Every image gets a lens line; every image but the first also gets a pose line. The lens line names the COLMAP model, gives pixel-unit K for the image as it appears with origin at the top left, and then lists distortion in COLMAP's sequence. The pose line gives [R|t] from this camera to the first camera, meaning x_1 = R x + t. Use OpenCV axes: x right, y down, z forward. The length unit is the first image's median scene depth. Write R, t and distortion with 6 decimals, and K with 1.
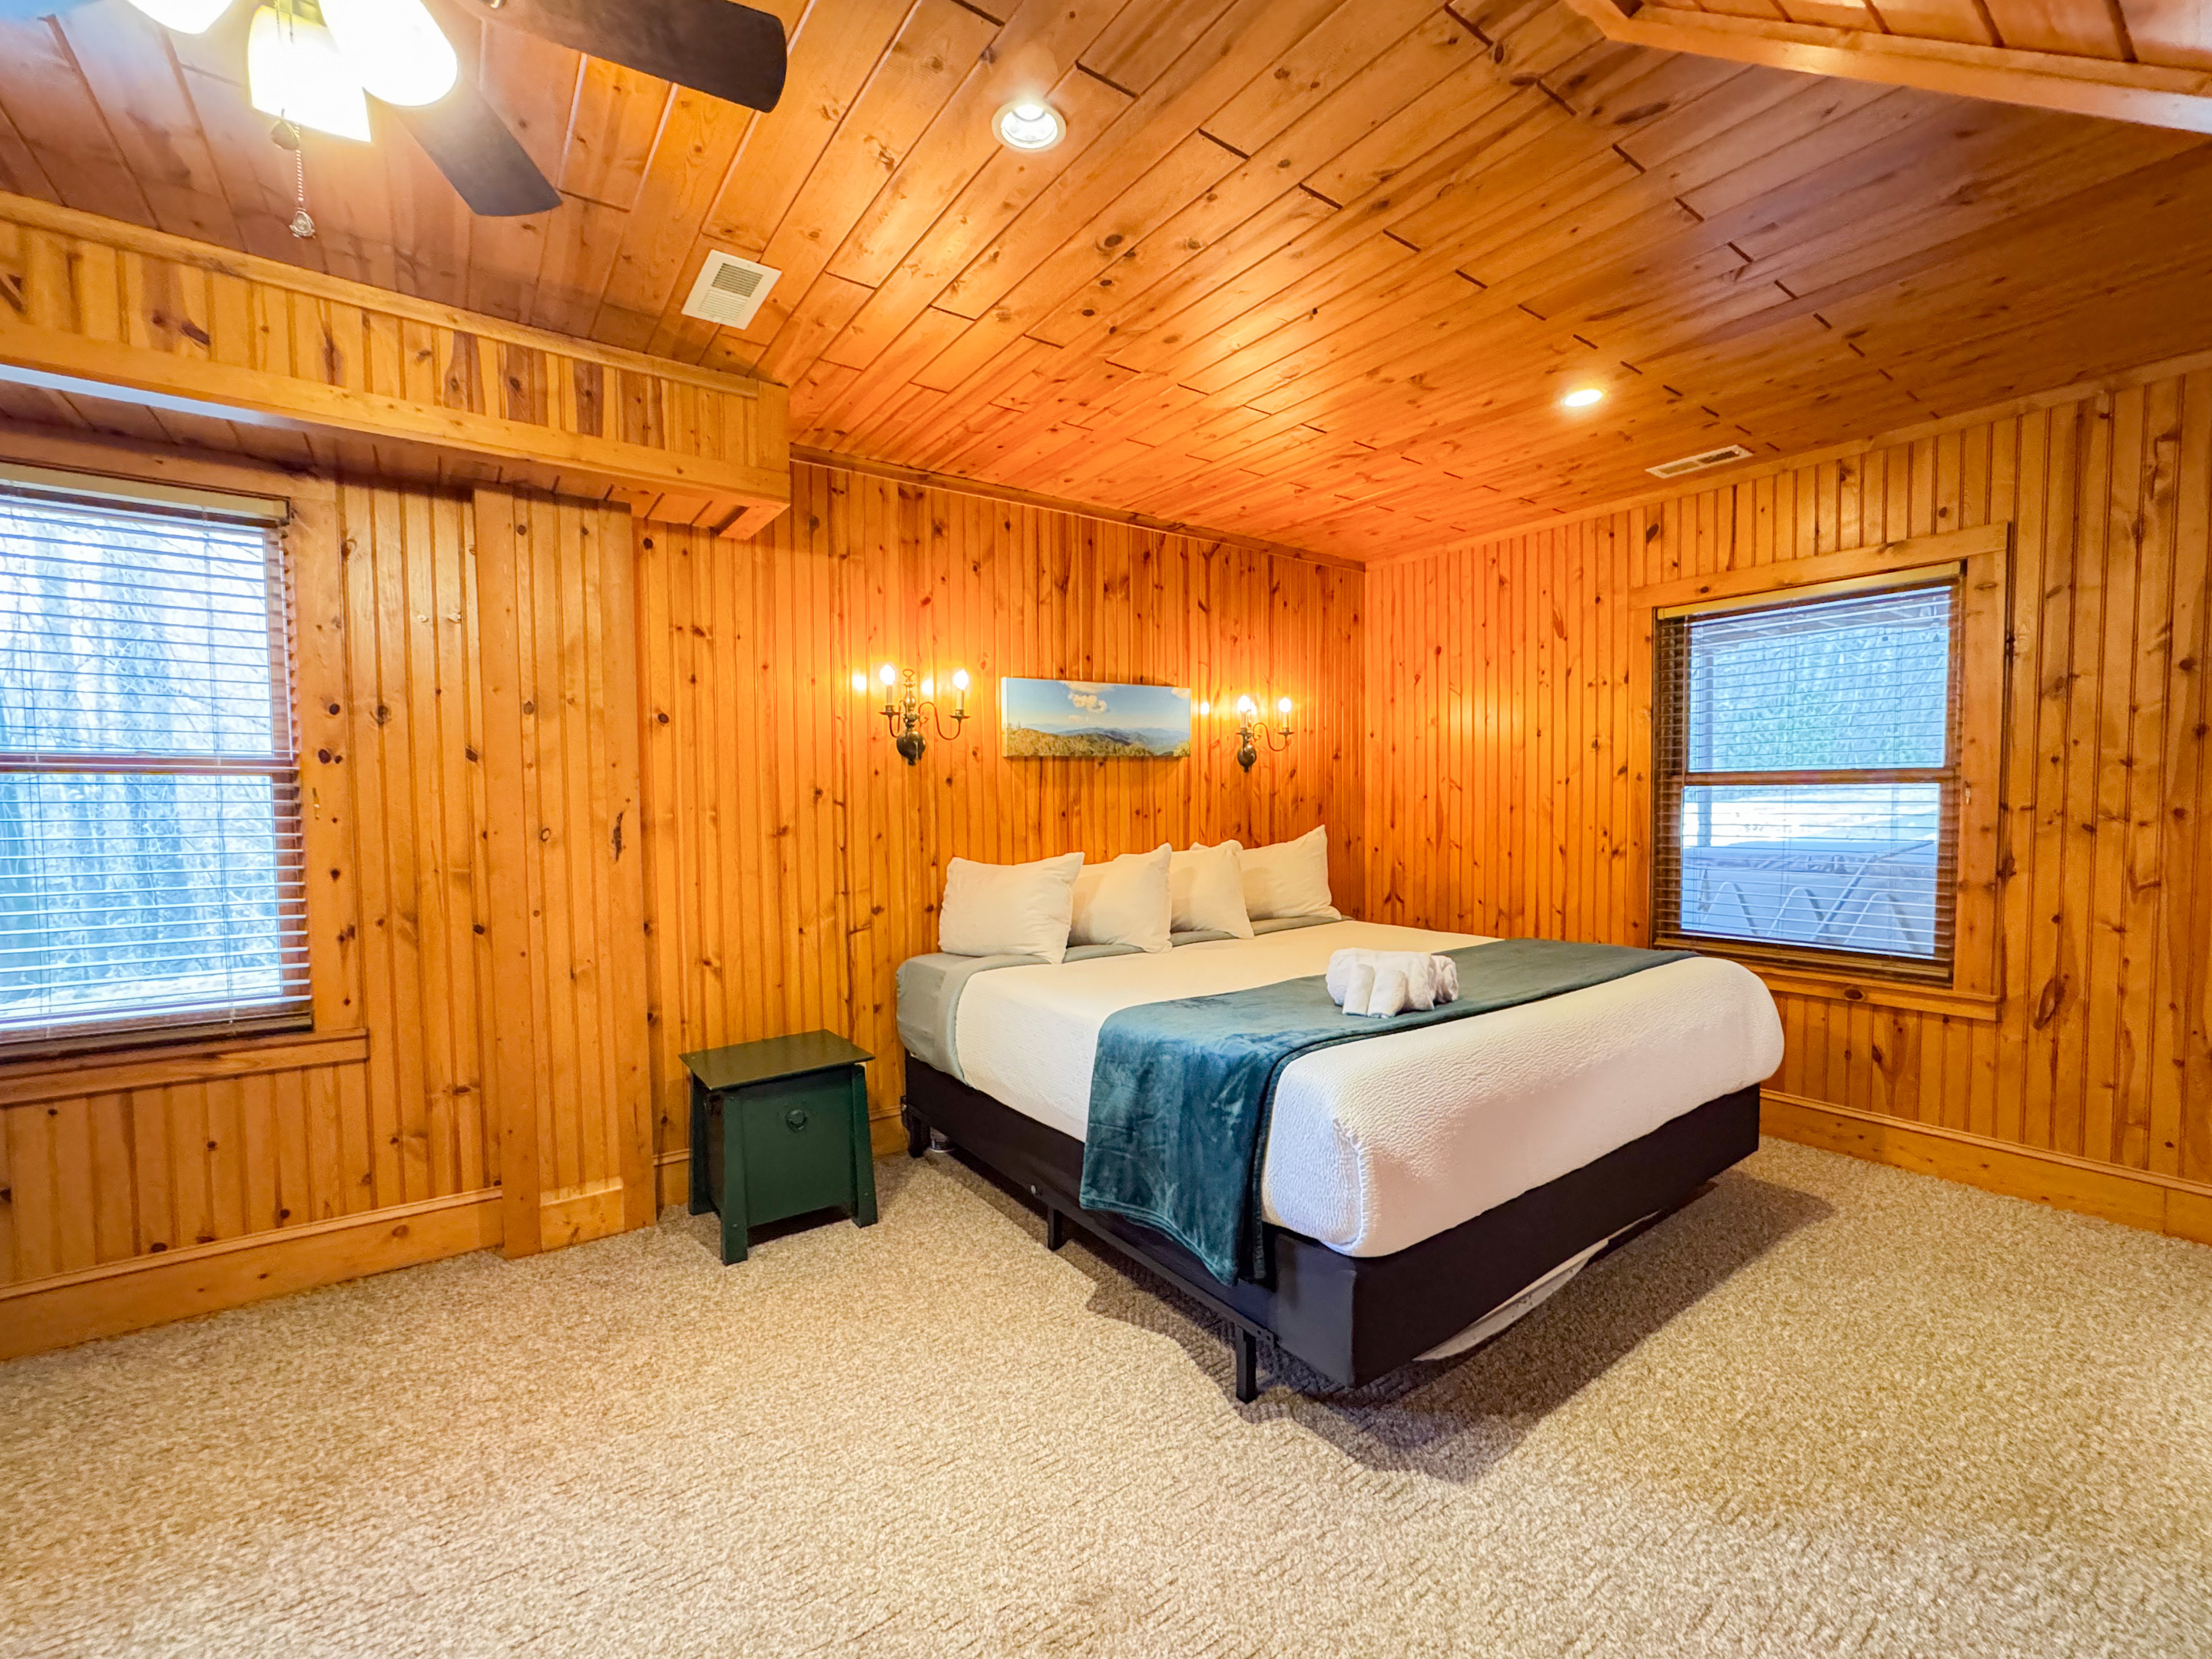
lens RADIAL K [[918.3, 0, 1098.5], [0, 918.3, 836.9], [0, 0, 1]] dist [-0.031156, 0.007104]
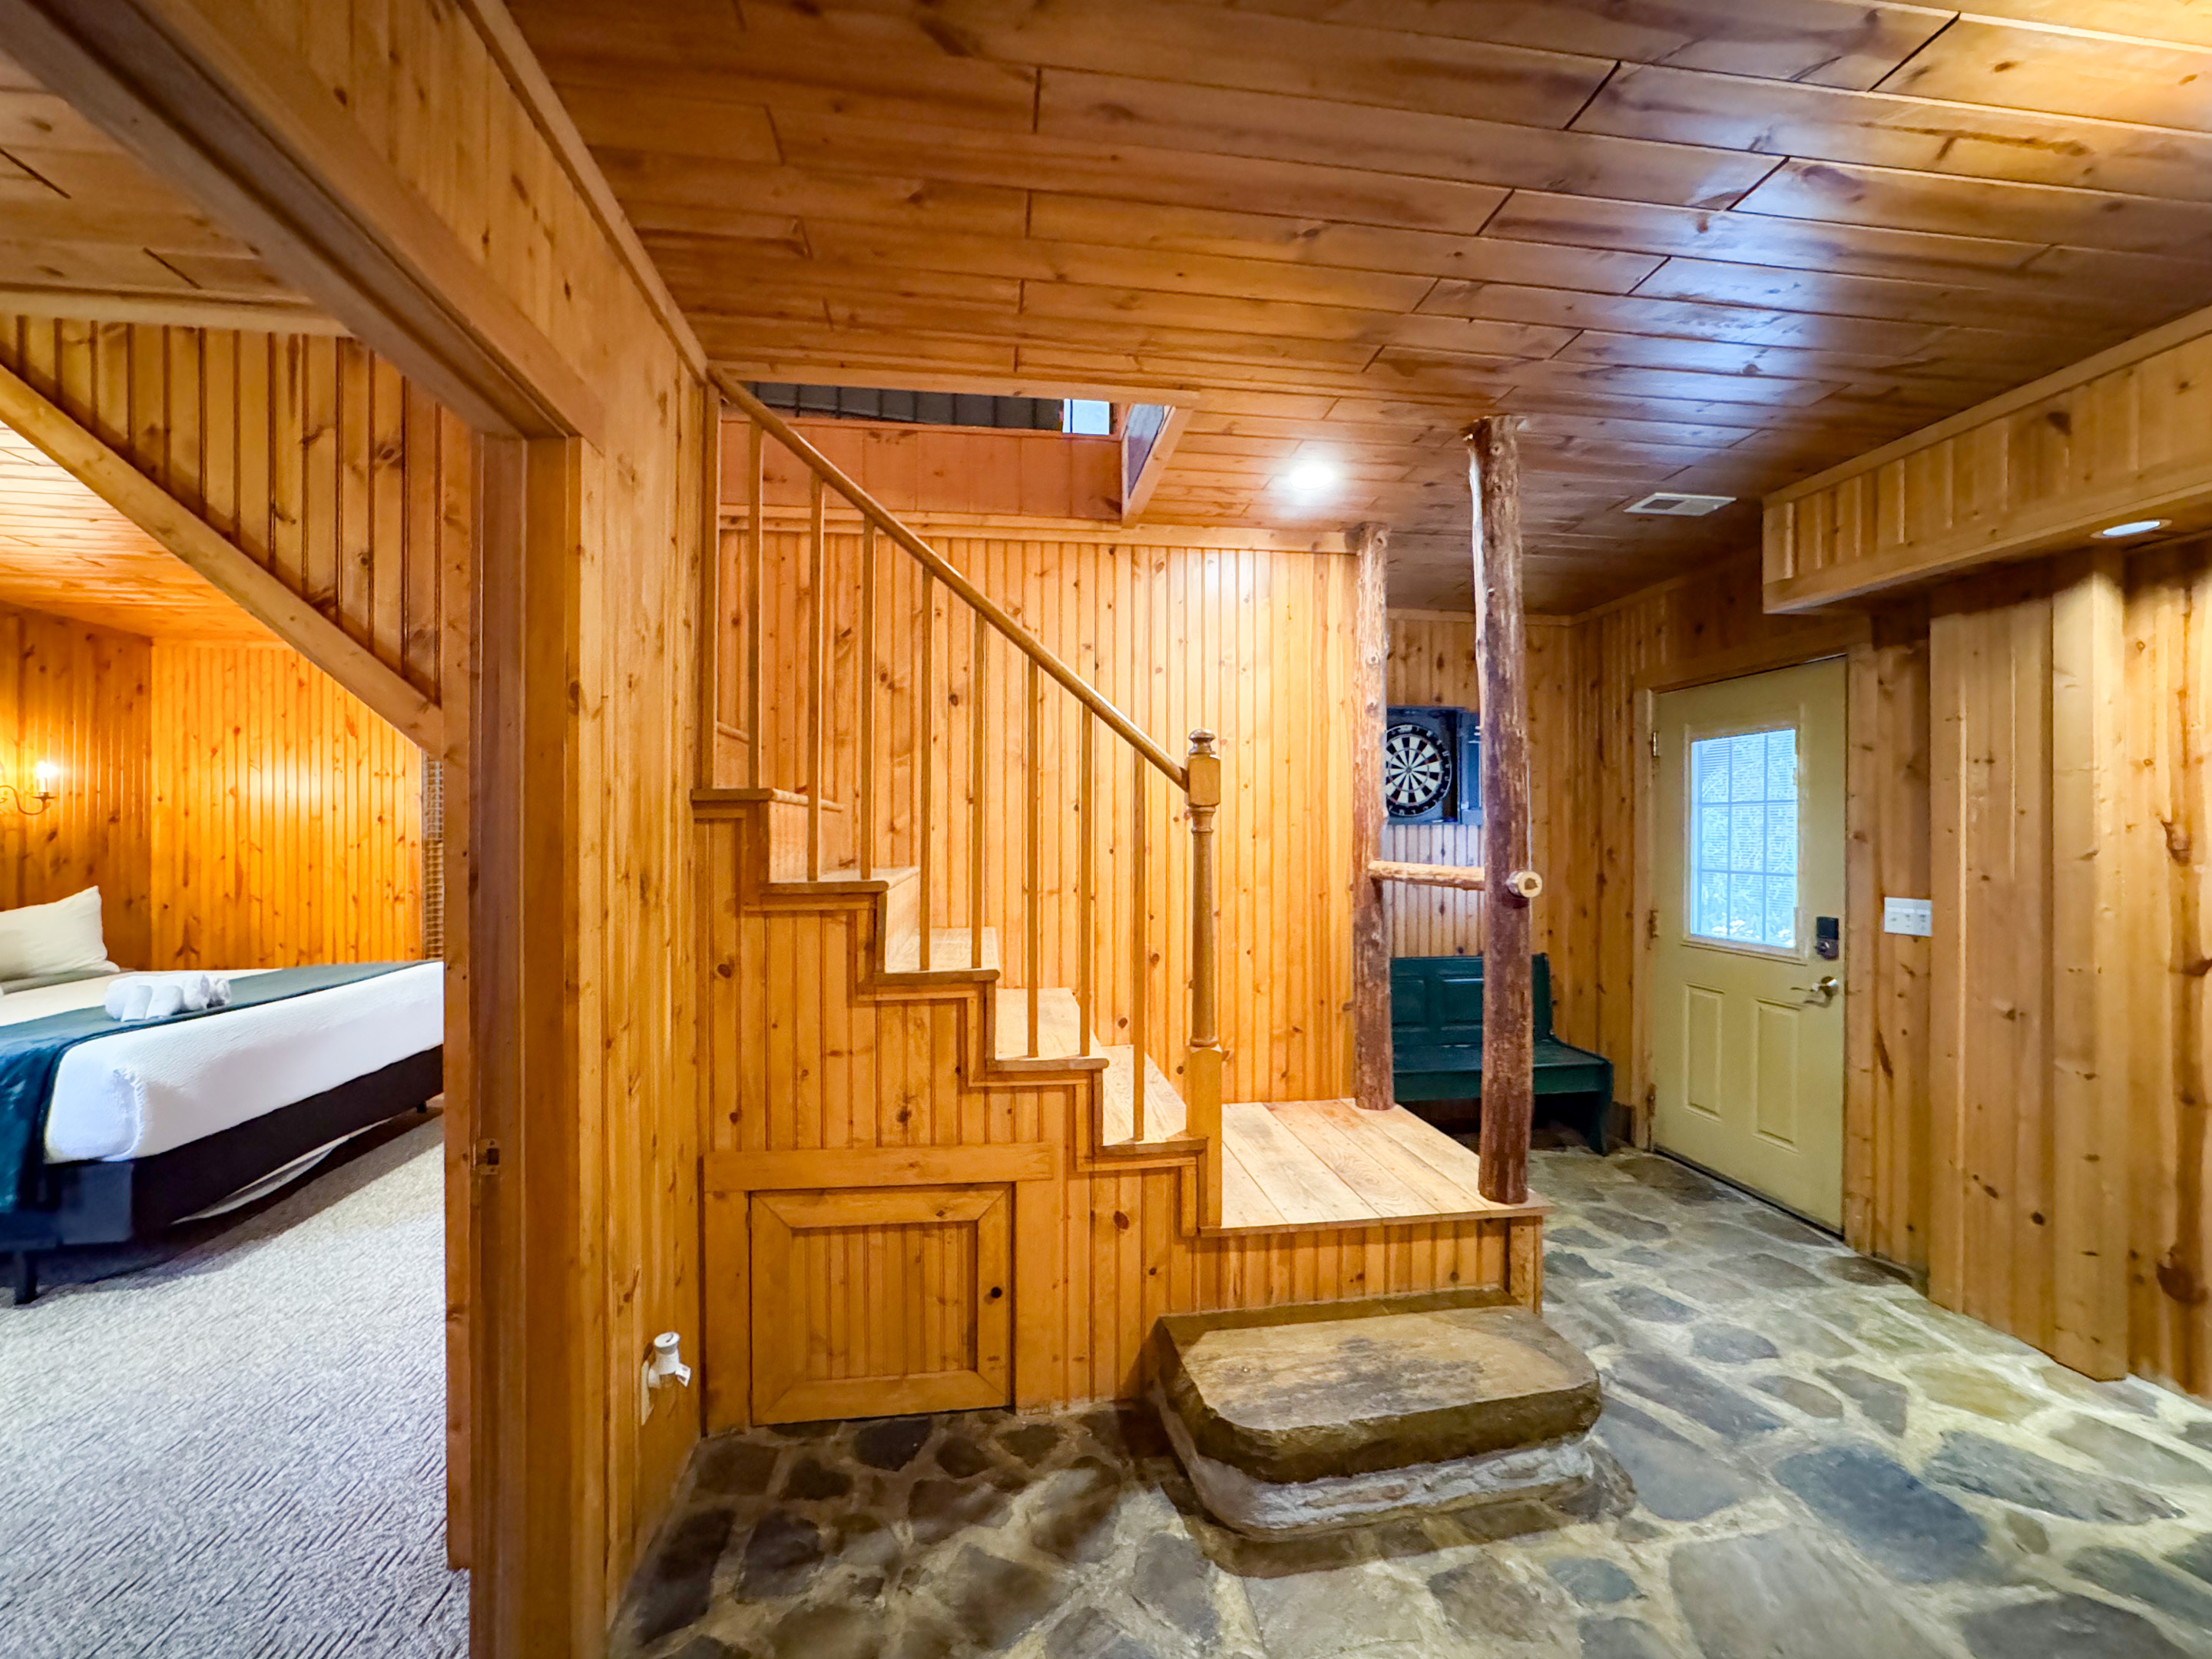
lens RADIAL K [[918.3, 0, 1115.5], [0, 918.3, 836.9], [0, 0, 1]] dist [-0.031156, 0.007104]
pose [[0.455219, 0.009522, 0.890329, -0.170103], [0.033321, 0.999060, -0.027721, -0.001827], [-0.889756, 0.042286, 0.454474, -0.648587]]
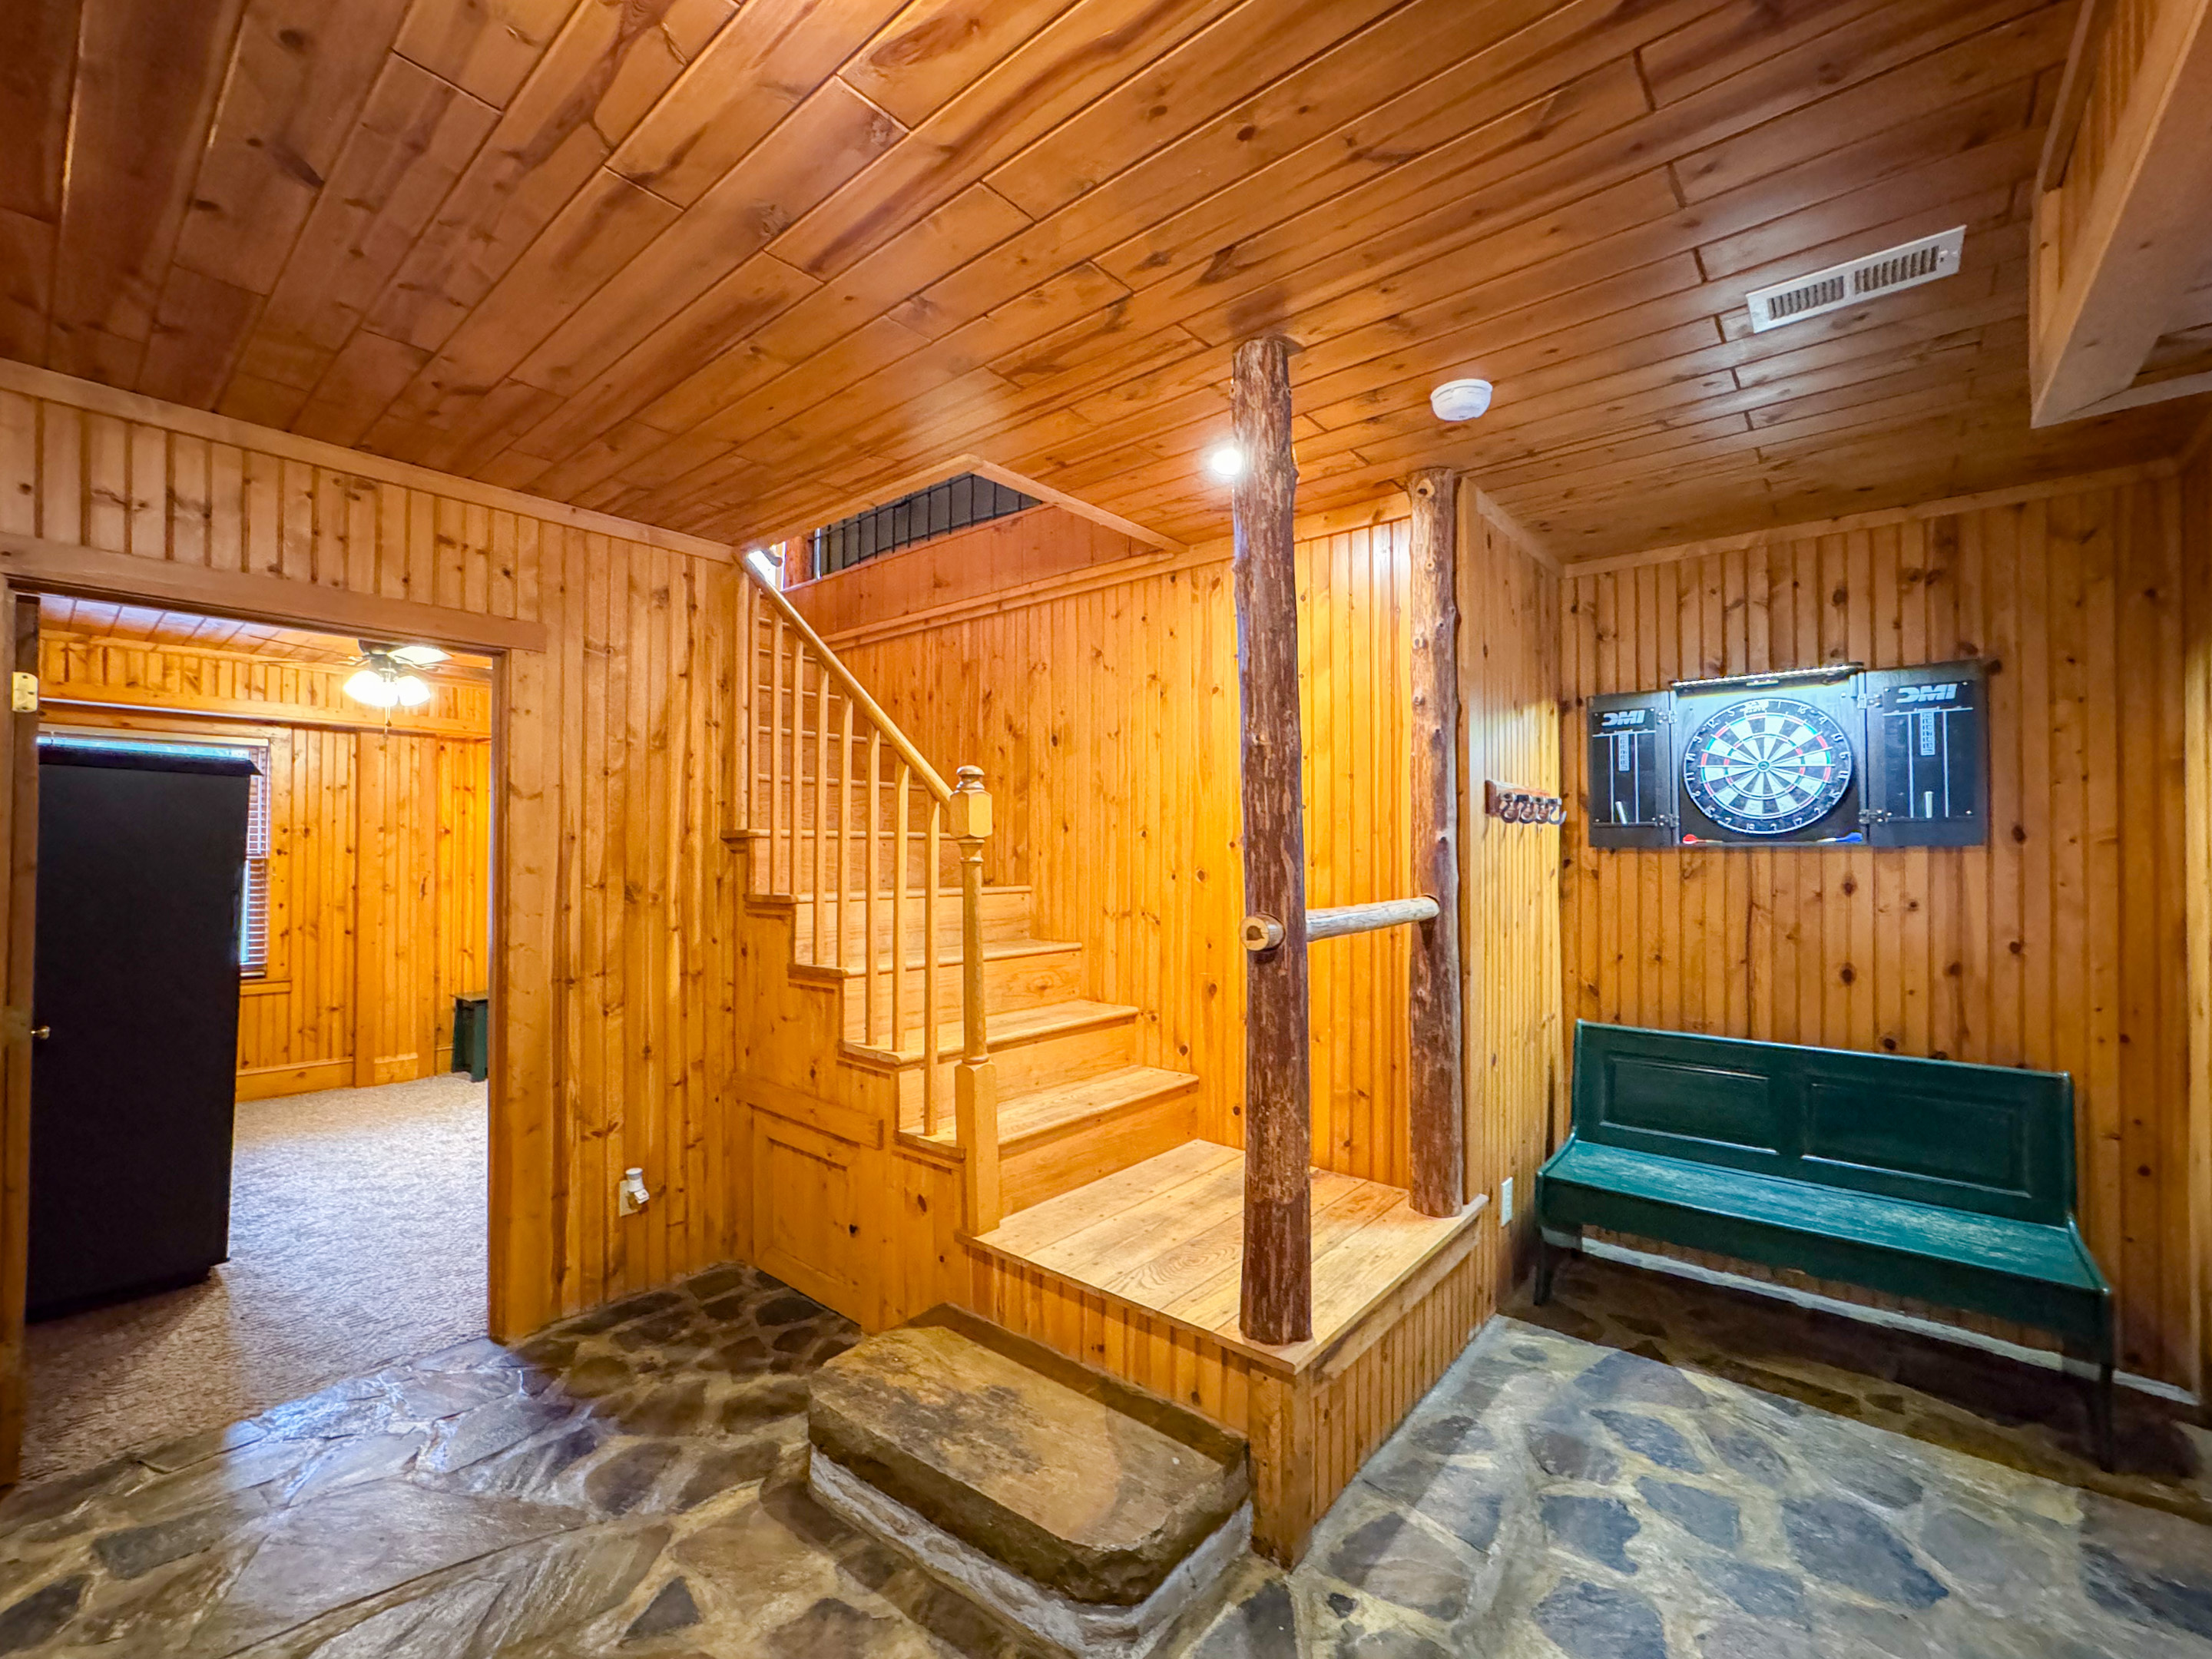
lens RADIAL K [[918.3, 0, 1124.3], [0, 918.3, 837.2], [0, 0, 1]] dist [-0.031156, 0.007104]
pose [[0.962870, 0.016903, 0.269435, 0.357726], [-0.000995, 0.998253, -0.059068, 0.001681], [-0.269963, 0.056607, 0.961205, -1.105177]]
